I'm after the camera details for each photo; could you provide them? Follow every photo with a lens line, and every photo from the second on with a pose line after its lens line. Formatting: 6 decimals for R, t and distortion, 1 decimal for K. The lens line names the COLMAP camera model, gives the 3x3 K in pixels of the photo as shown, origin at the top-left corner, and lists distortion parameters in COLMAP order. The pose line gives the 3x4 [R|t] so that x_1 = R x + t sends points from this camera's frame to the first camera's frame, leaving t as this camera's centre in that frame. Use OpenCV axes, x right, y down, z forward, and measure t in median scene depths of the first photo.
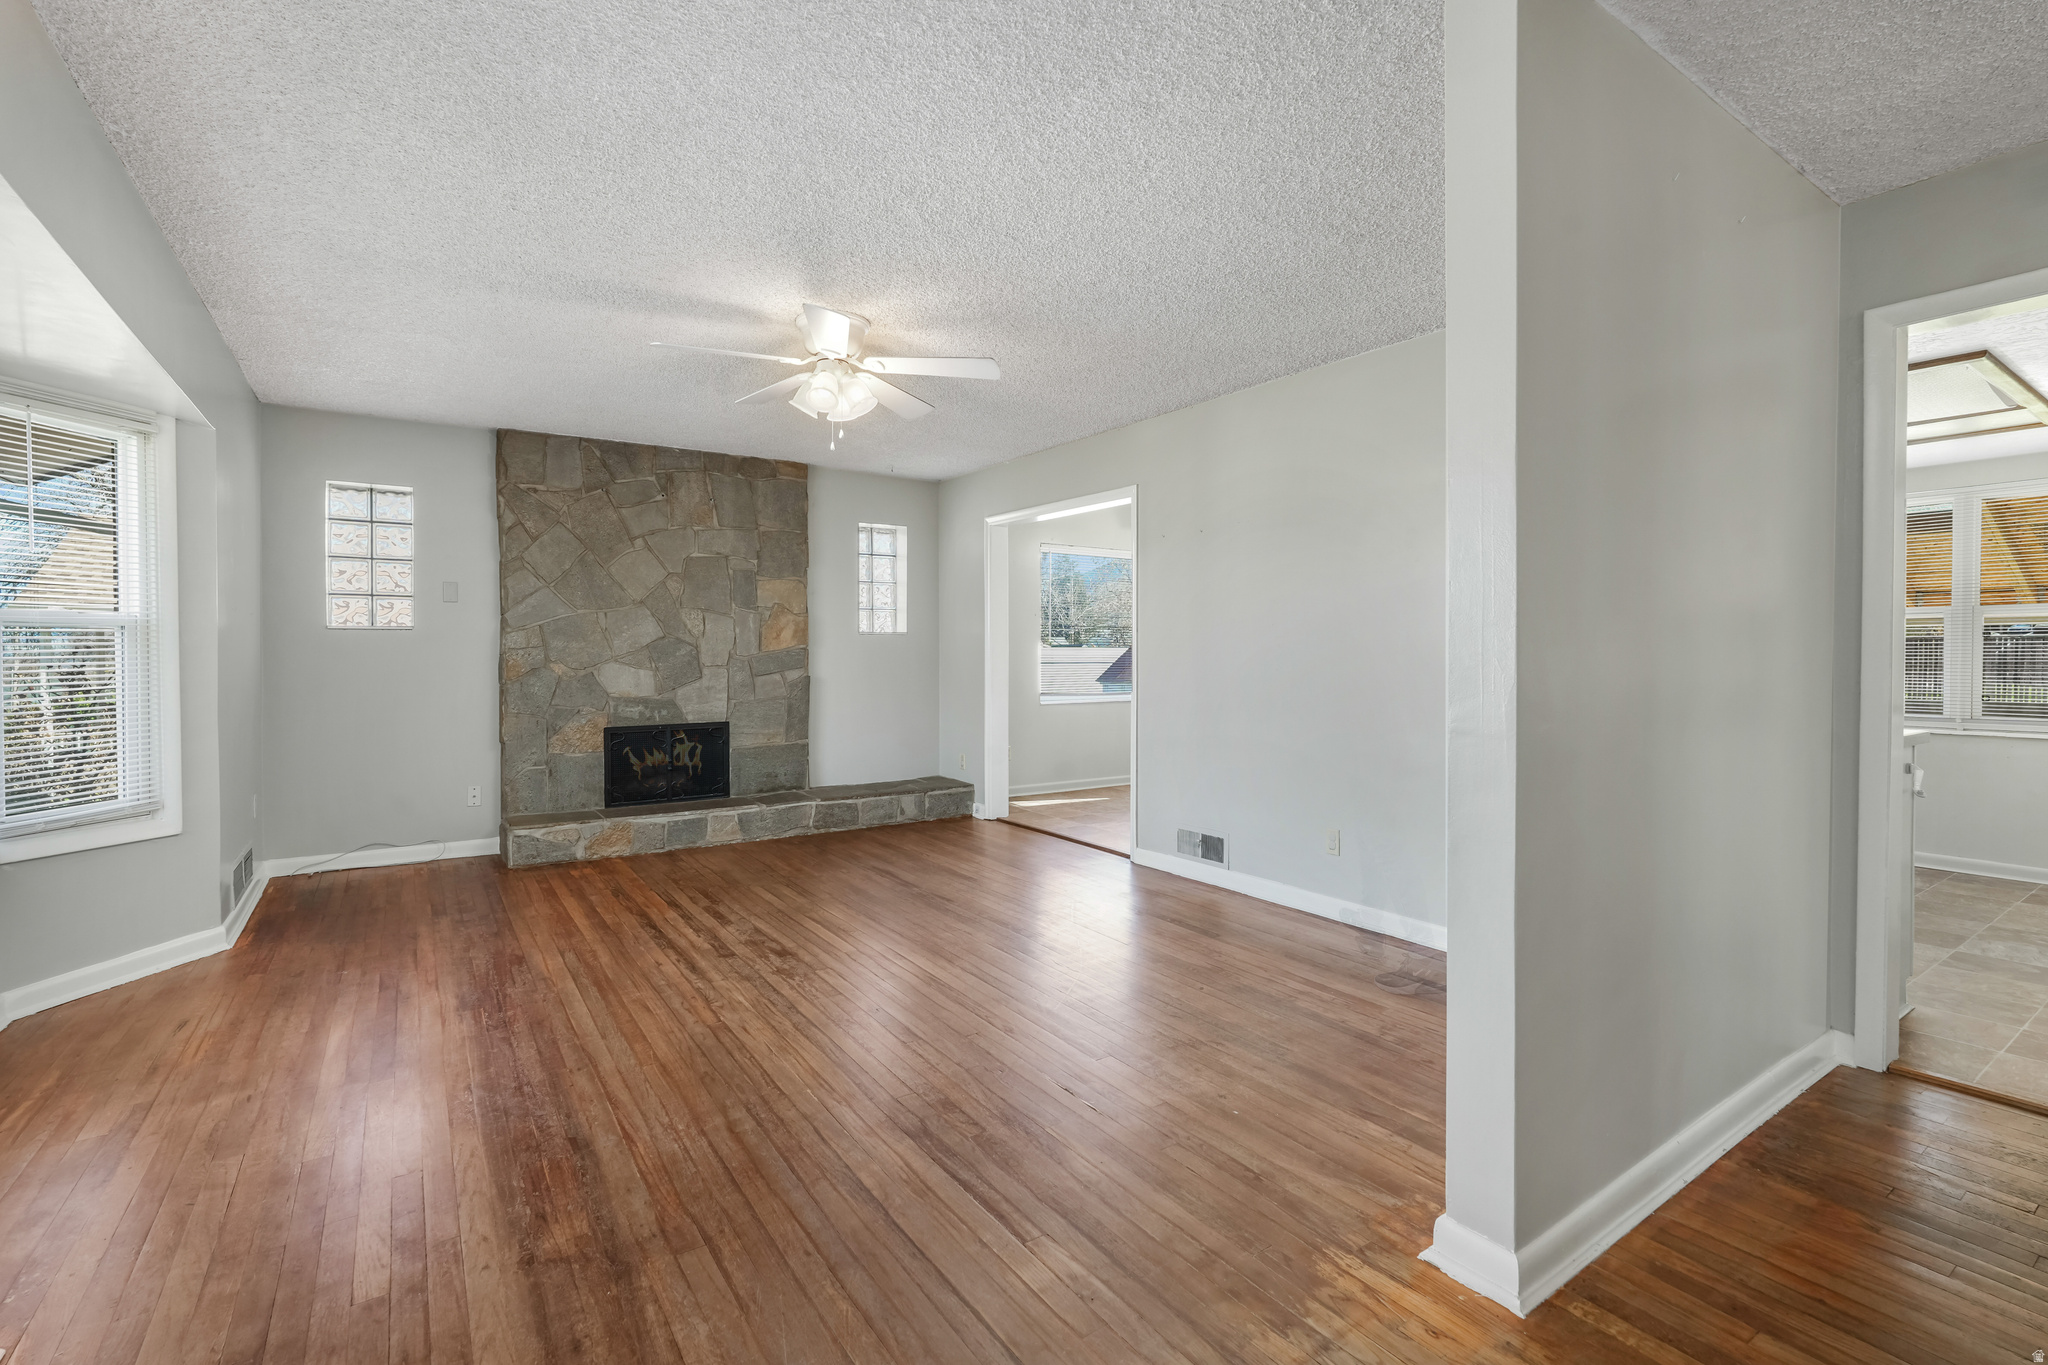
lens RADIAL K [[908.2, 0, 1013.8], [0, 908.2, 641.1], [0, 0, 1]] dist [-0.021948, 0.001039]
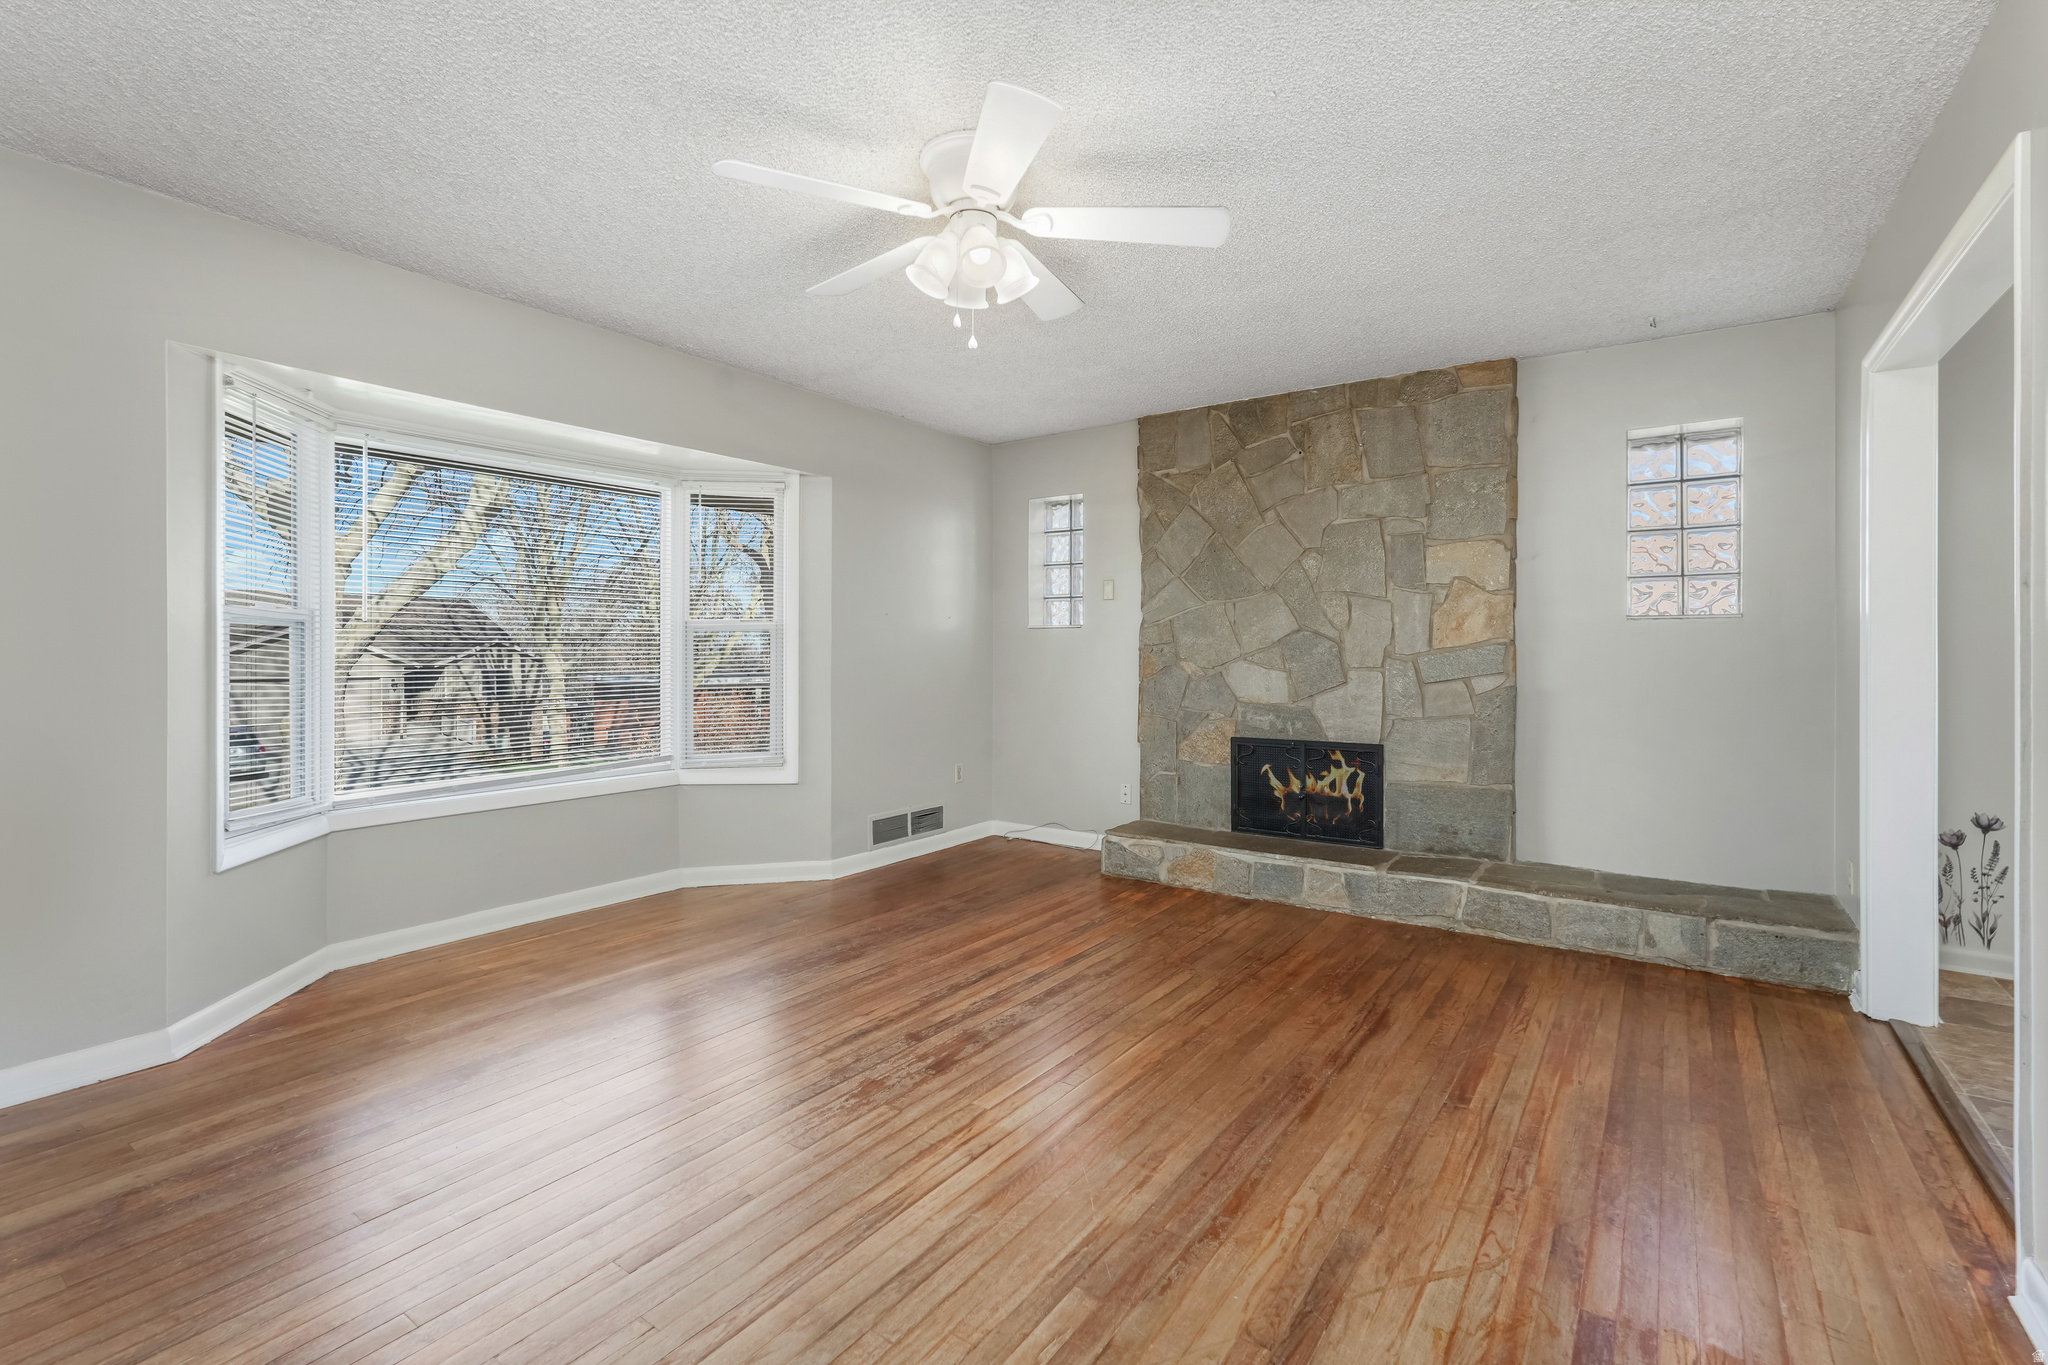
lens RADIAL K [[908.2, 0, 1013.8], [0, 908.2, 641.1], [0, 0, 1]] dist [-0.021948, 0.001039]
pose [[0.357174, -0.005899, -0.934019, 0.273932], [0.008903, 0.999956, -0.002911, 0.005283], [0.933996, -0.007276, 0.357210, 0.494040]]
